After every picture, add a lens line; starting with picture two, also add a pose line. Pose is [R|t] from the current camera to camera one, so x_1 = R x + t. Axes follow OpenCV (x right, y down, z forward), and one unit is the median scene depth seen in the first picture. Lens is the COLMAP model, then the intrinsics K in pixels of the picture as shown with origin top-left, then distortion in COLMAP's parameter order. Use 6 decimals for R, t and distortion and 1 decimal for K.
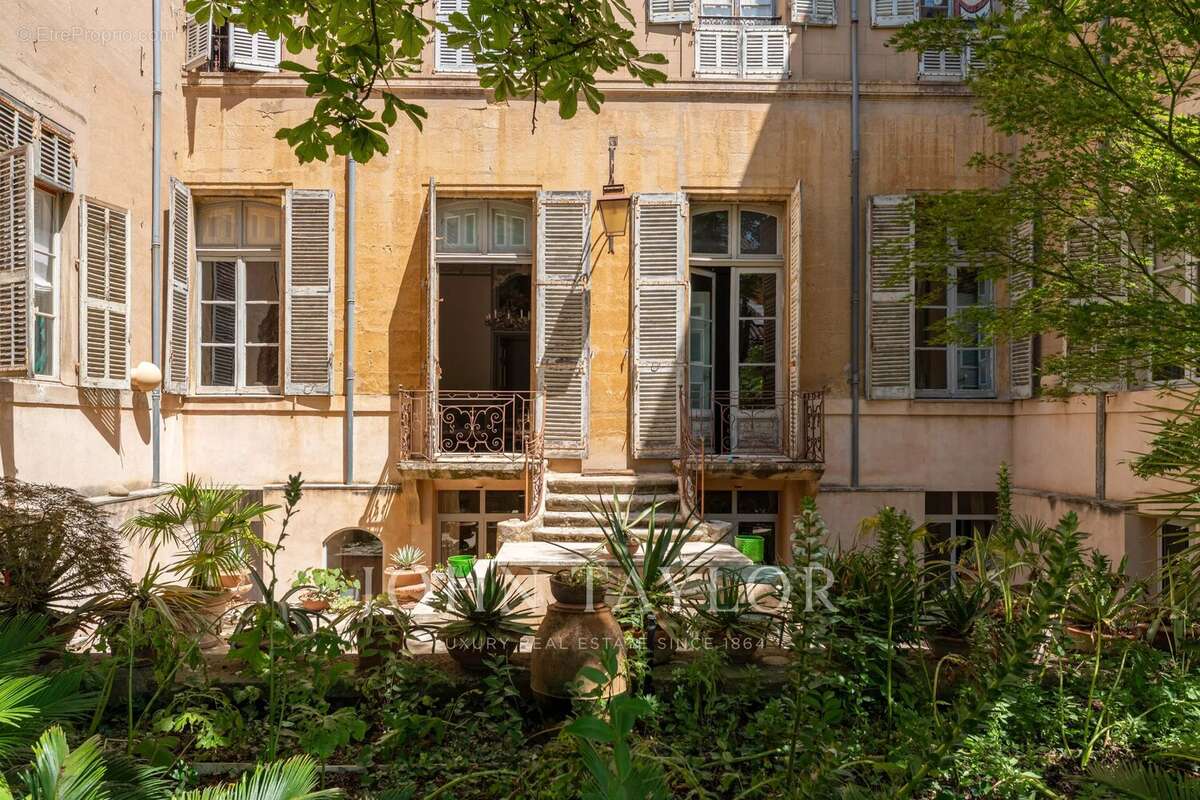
lens RADIAL K [[859.8, 0, 584.6], [0, 859.8, 421.9], [0, 0, 1]] dist [-0.001891, 0.003546]
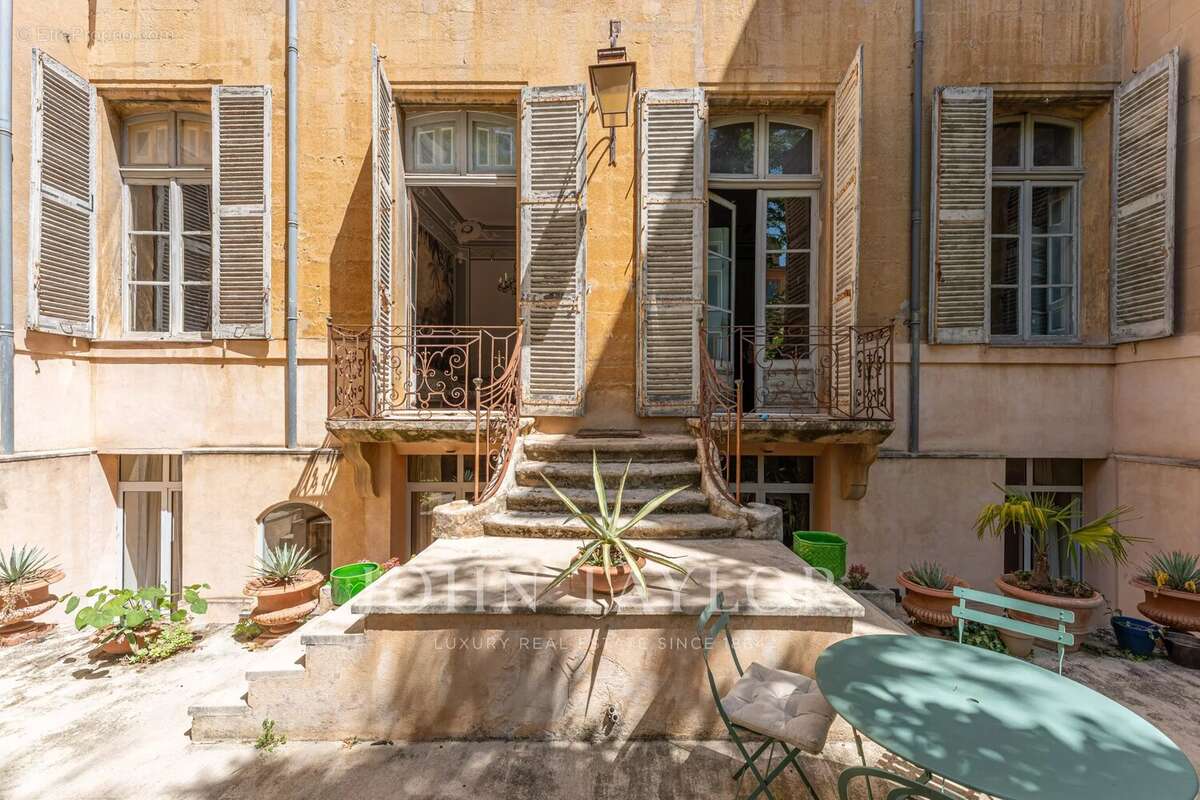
lens RADIAL K [[568.8, 0, 595.6], [0, 568.8, 409.1], [0, 0, 1]] dist [0.011852, 0.000093]
pose [[0.999352, -0.000445, -0.035997, 0.034661], [0.000849, 0.999937, 0.011206, 0.029355], [0.035990, -0.011230, 0.999289, 0.460362]]
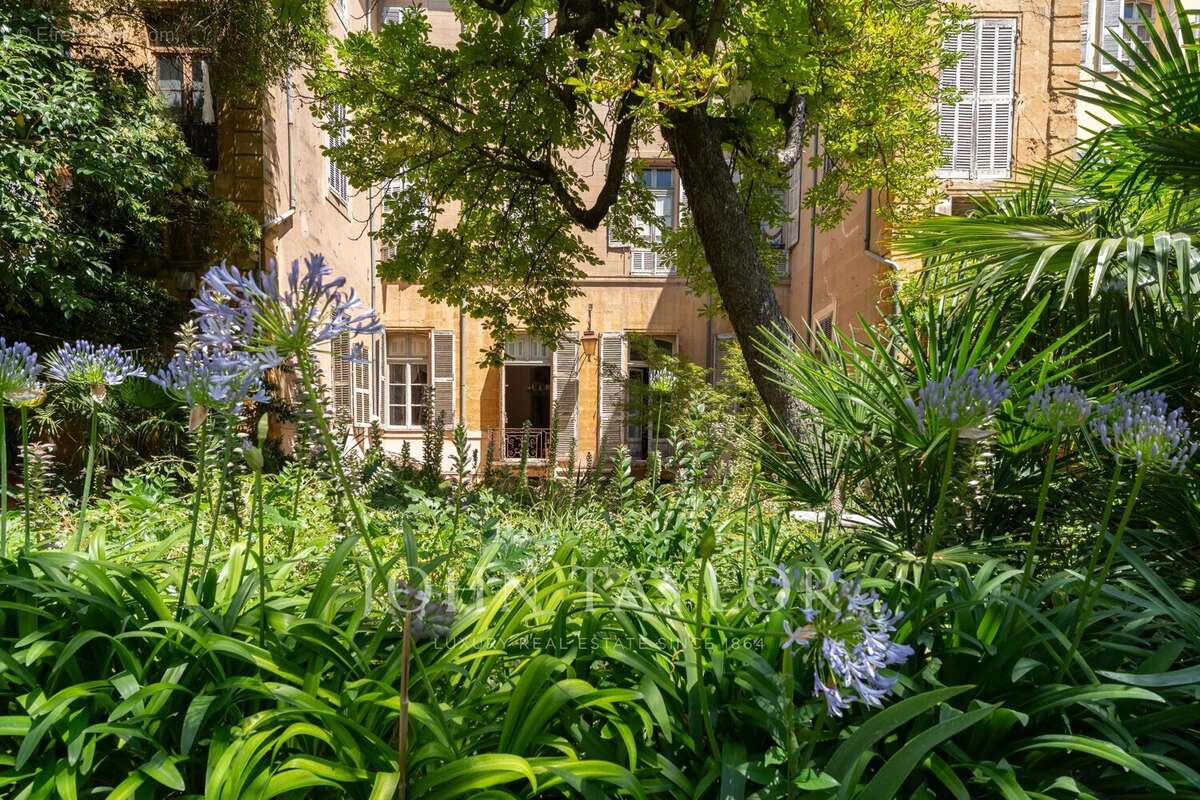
lens RADIAL K [[630.4, 0, 595.4], [0, 630.4, 474.2], [0, 0, 1]] dist [0.000501, 0.000337]
pose [[0.999985, 0.005108, -0.001919, 0.050447], [-0.005024, 0.999125, 0.041520, 0.010066], [0.002129, -0.041509, 0.999136, -0.520715]]
